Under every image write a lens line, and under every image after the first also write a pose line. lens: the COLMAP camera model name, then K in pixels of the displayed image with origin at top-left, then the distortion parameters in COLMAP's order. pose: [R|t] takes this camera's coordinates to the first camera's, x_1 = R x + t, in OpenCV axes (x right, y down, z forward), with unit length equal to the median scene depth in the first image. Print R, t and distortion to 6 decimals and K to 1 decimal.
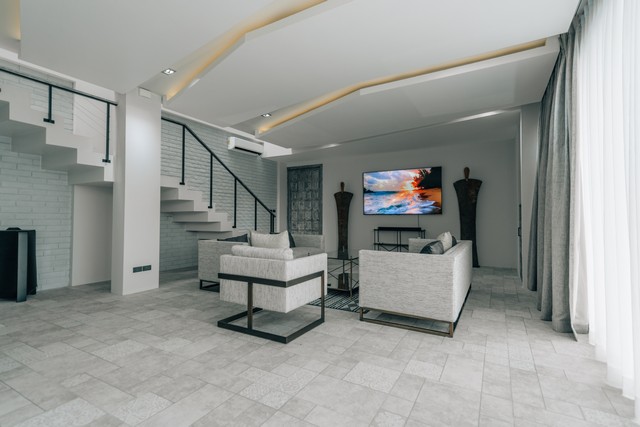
lens RADIAL K [[304.8, 0, 320.0], [0, 304.8, 213.5], [0, 0, 1]] dist [-0.001058, 0.000347]
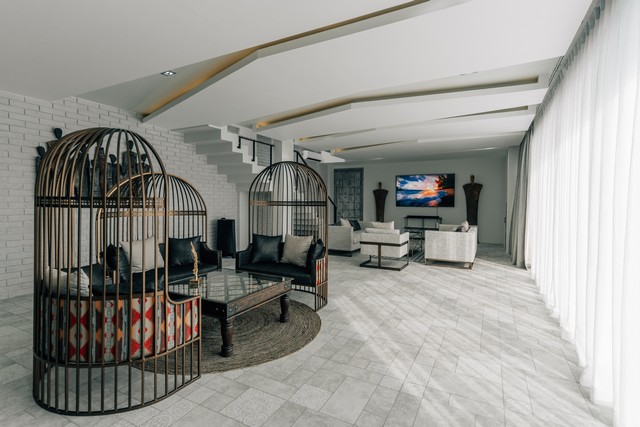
lens RADIAL K [[304.8, 0, 320.0], [0, 304.8, 213.5], [0, 0, 1]] dist [-0.001058, 0.000347]
pose [[0.999868, 0.001276, 0.016169, -0.270525], [-0.002156, 0.998510, 0.054525, -0.046214], [-0.016075, -0.054553, 0.998381, -0.452804]]
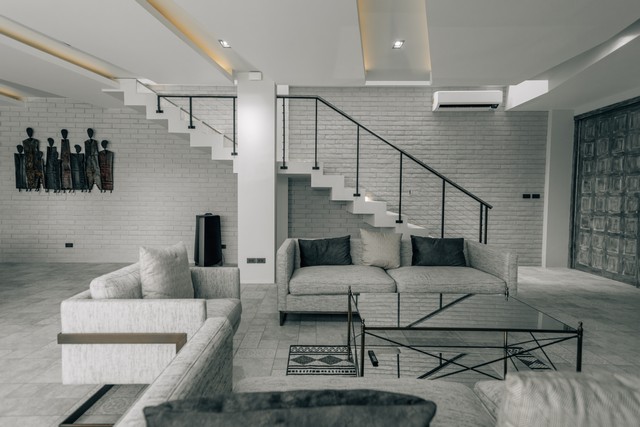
lens RADIAL K [[320.6, 0, 320.0], [0, 320.6, 213.5], [0, 0, 1]] dist [0.015252, 0.000783]
pose [[0.491040, 0.045889, -0.869928, 0.261299], [0.005579, 0.998425, 0.055816, -0.016782], [0.871119, -0.032261, 0.490010, 0.438574]]
